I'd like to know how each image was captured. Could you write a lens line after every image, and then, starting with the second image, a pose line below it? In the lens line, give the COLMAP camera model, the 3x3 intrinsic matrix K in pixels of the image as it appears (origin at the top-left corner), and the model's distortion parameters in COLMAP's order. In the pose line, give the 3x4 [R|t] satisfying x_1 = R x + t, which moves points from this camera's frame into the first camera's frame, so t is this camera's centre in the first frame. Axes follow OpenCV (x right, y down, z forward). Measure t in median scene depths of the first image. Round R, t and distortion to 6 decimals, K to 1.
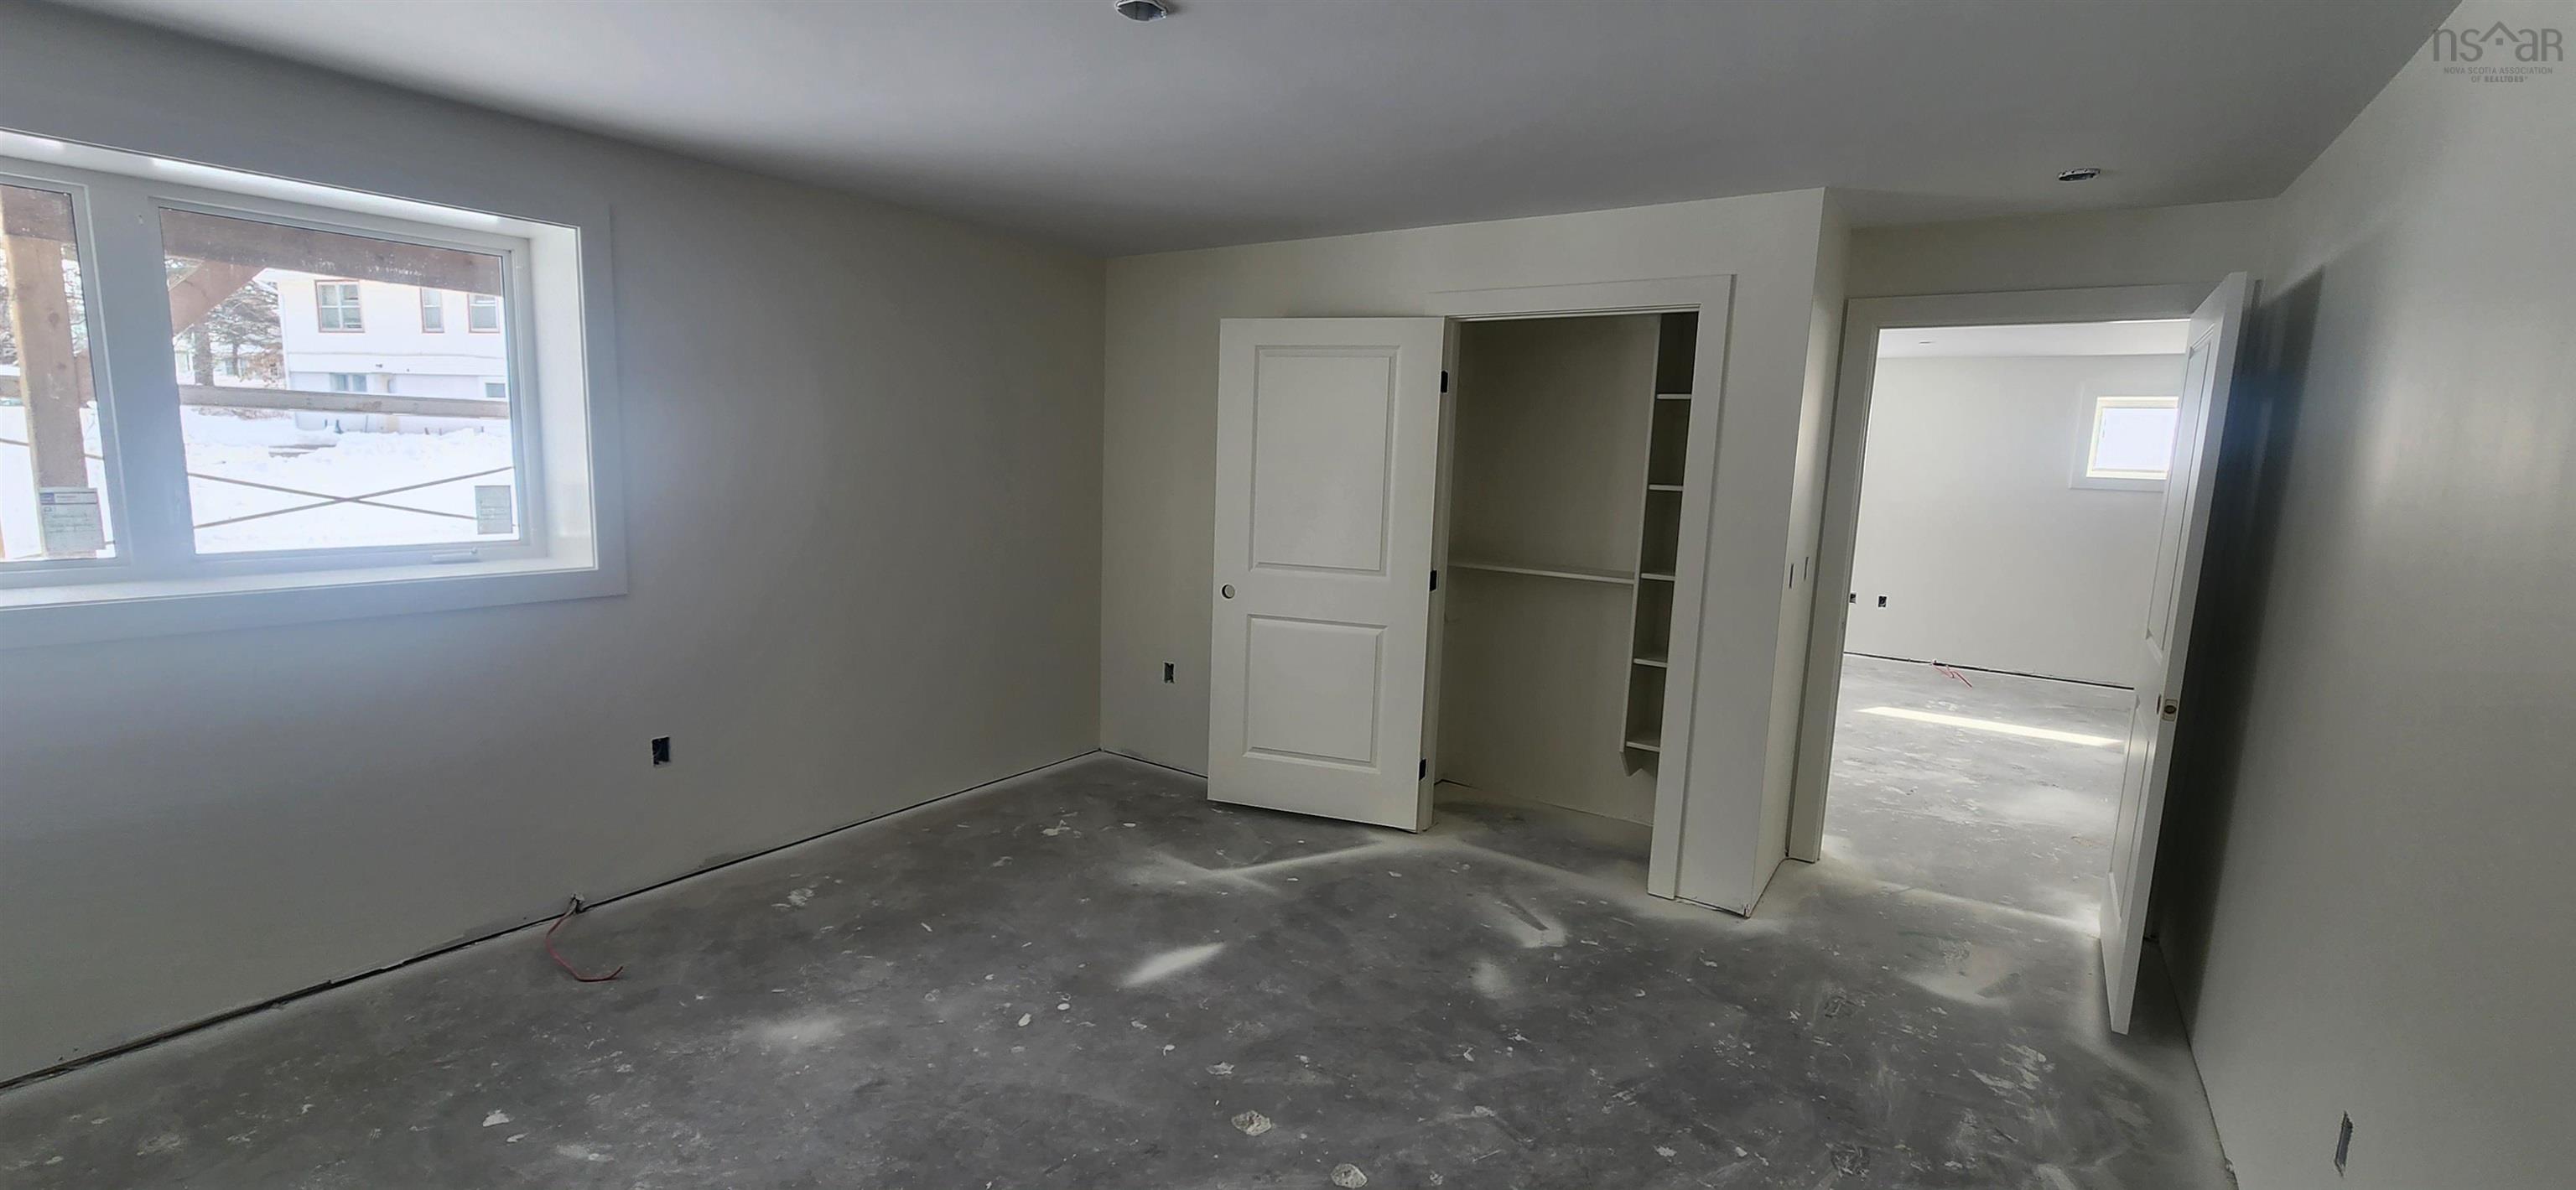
lens RADIAL K [[1059.0, 0, 1288.1], [0, 1059.0, 596.1], [0, 0, 1]] dist [-0.003106, 0.000526]
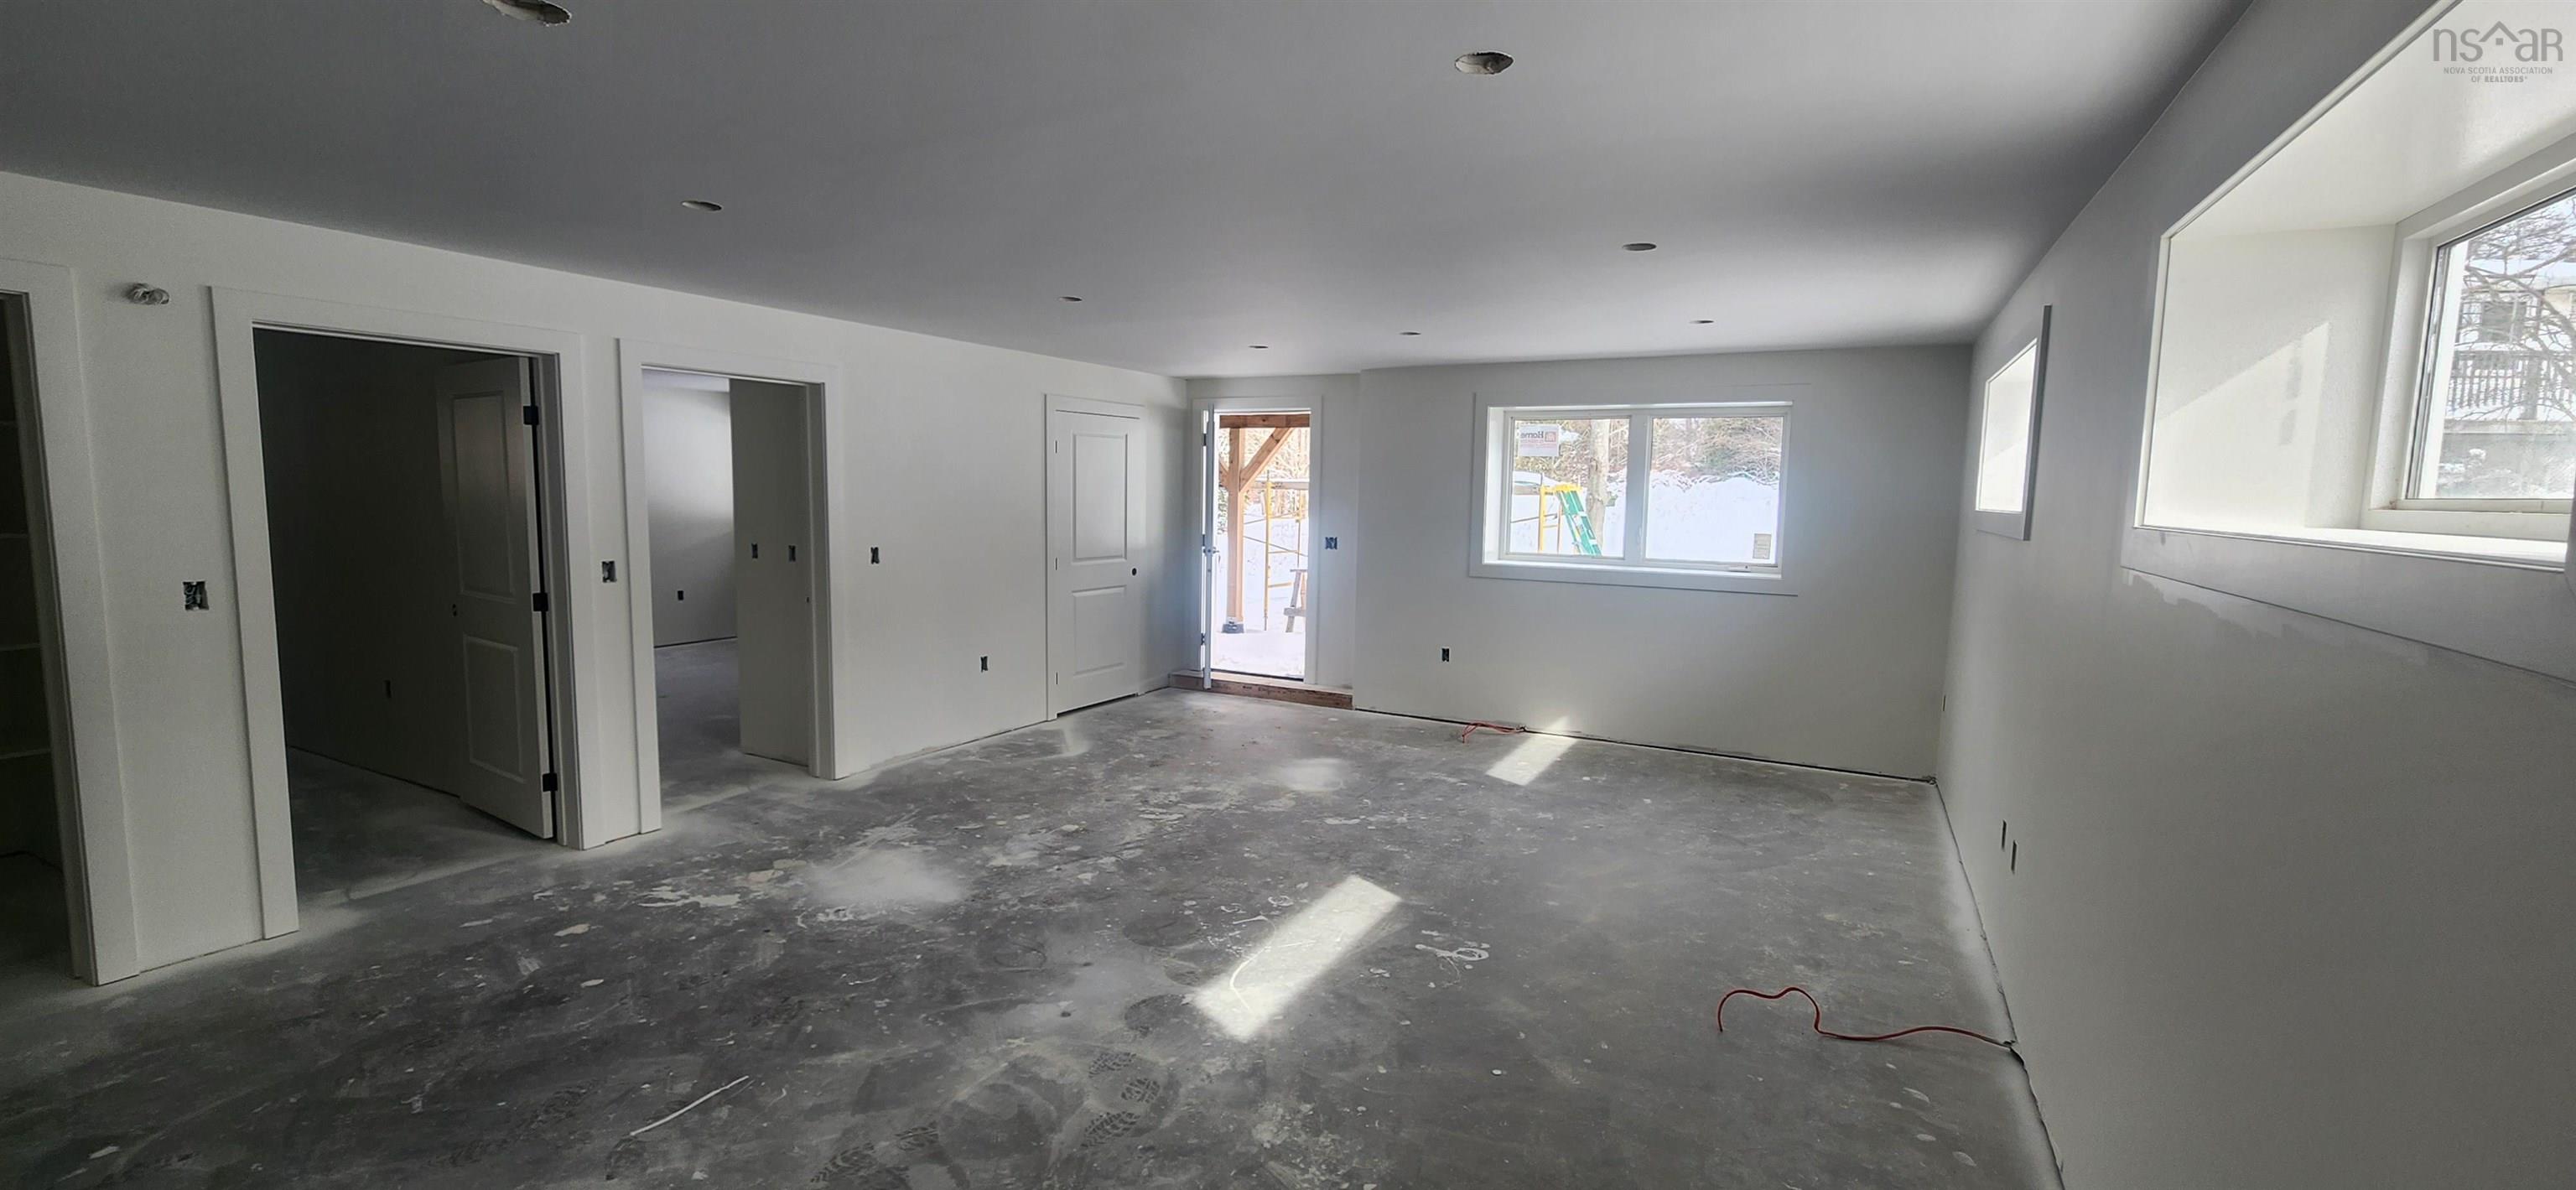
lens RADIAL K [[1059.0, 0, 1269.6], [0, 1059.0, 599.7], [0, 0, 1]] dist [-0.003106, 0.000526]
pose [[0.108157, 0.073157, -0.991438, 1.591983], [-0.154164, 0.986459, 0.055972, -0.118448], [0.982108, 0.146790, 0.117971, 1.162336]]
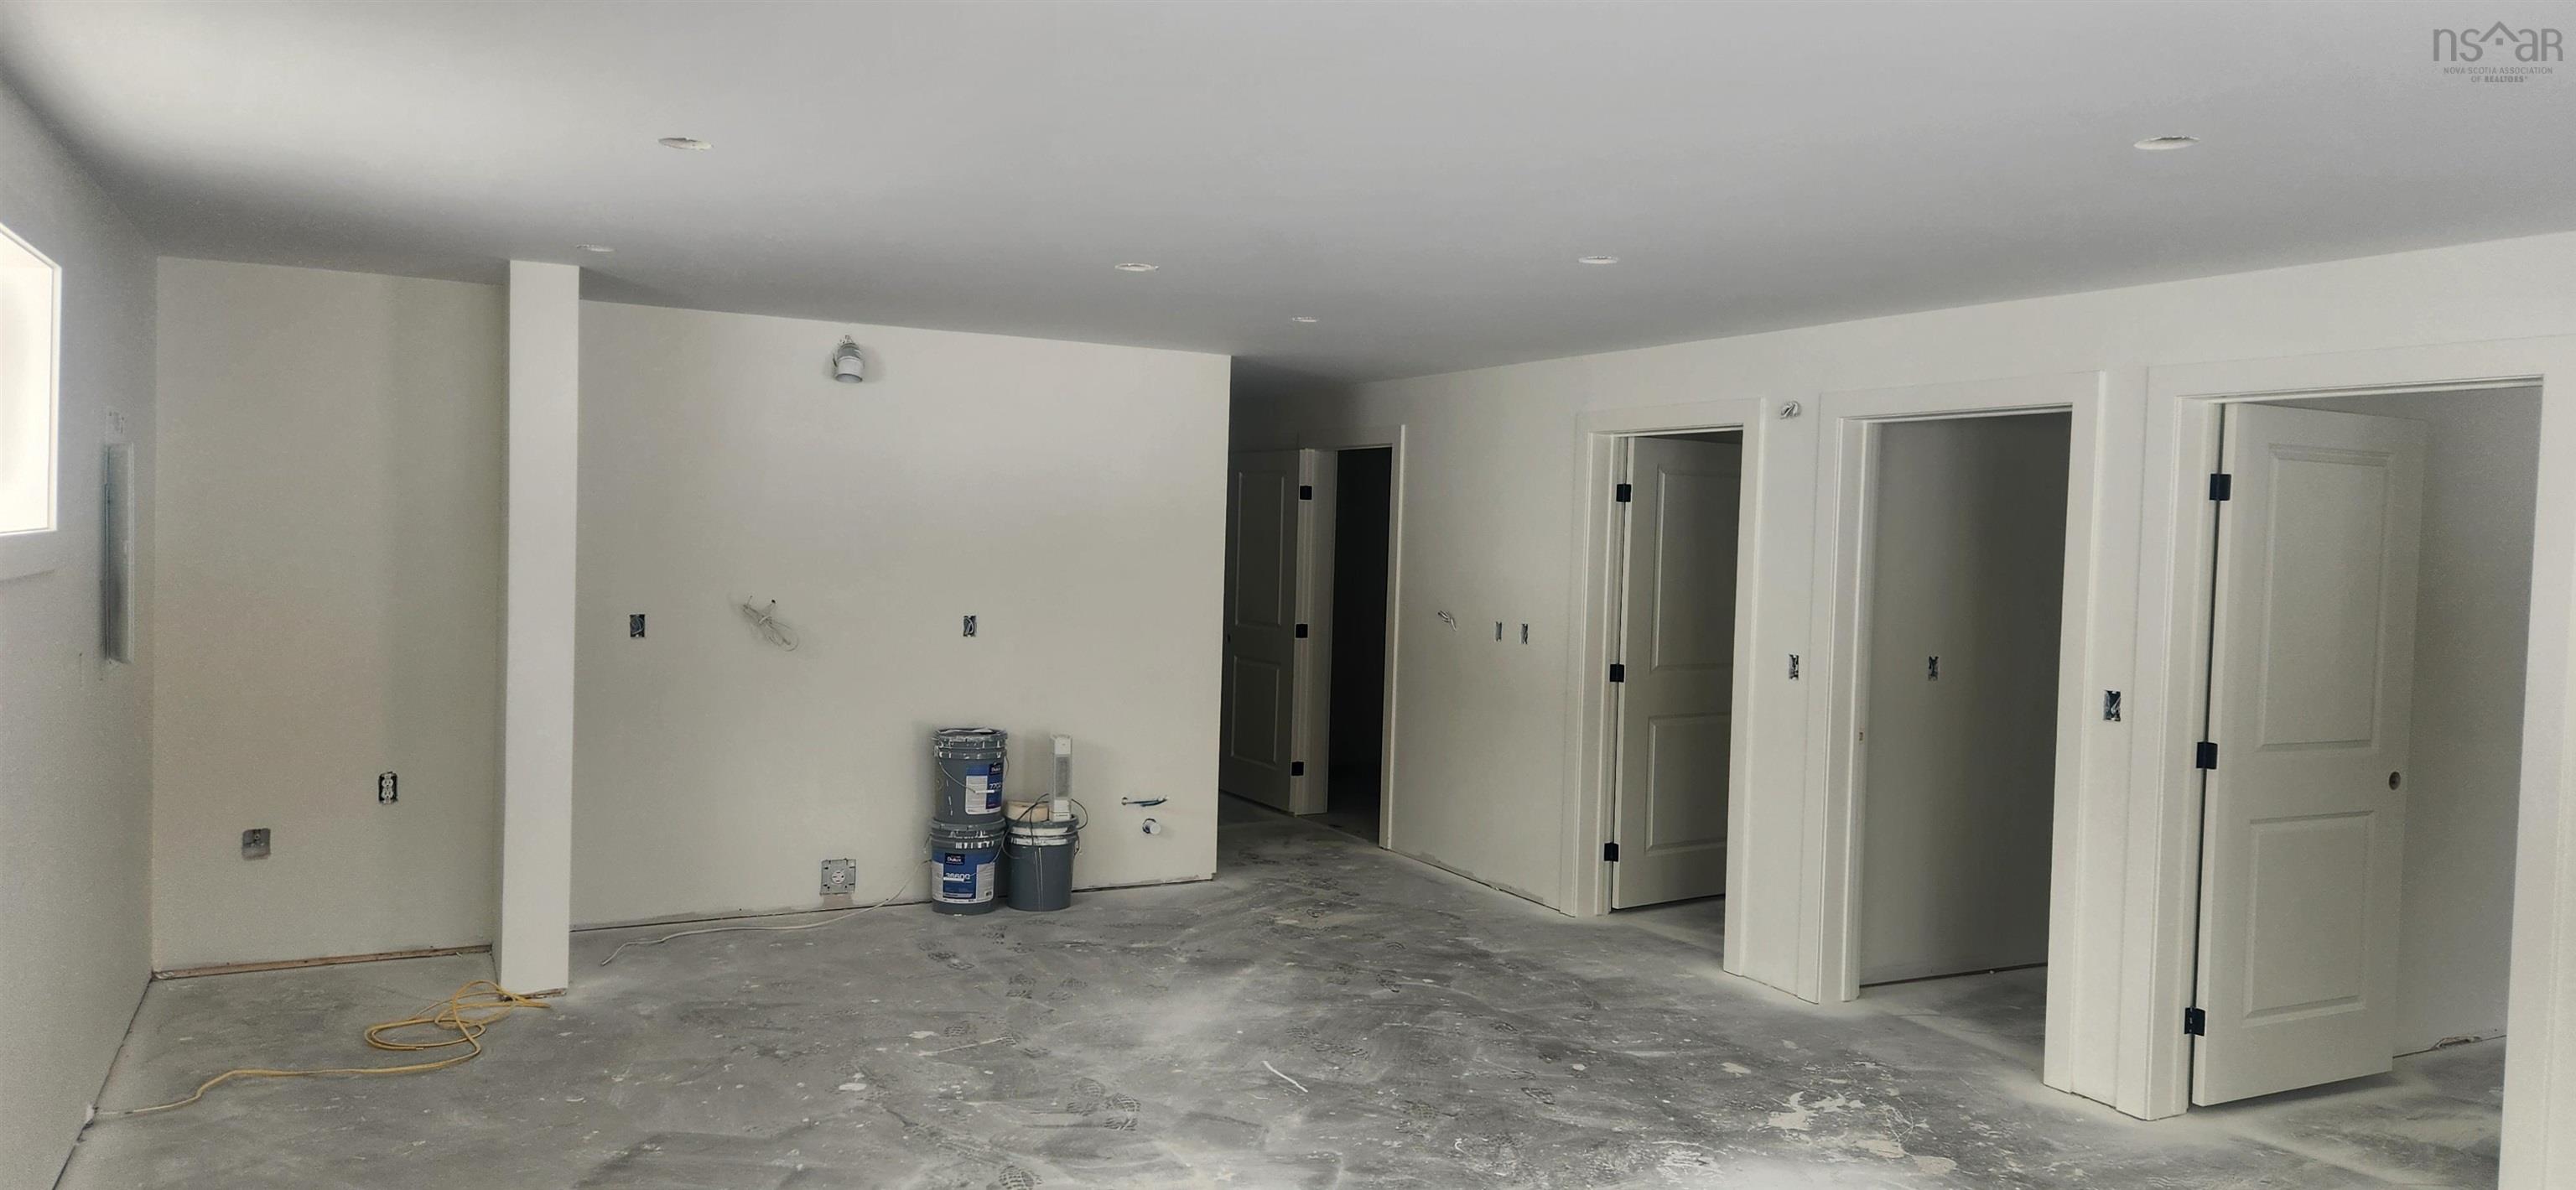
lens RADIAL K [[1737.3, 0, 1286.1], [0, 1737.3, 585.2], [0, 0, 1]] dist [0.073033, -0.015723]
pose [[-0.881691, -0.076574, 0.465571, 0.574569], [0.005935, 0.984865, 0.173223, -0.257285], [-0.471789, 0.155493, -0.867892, 1.835231]]
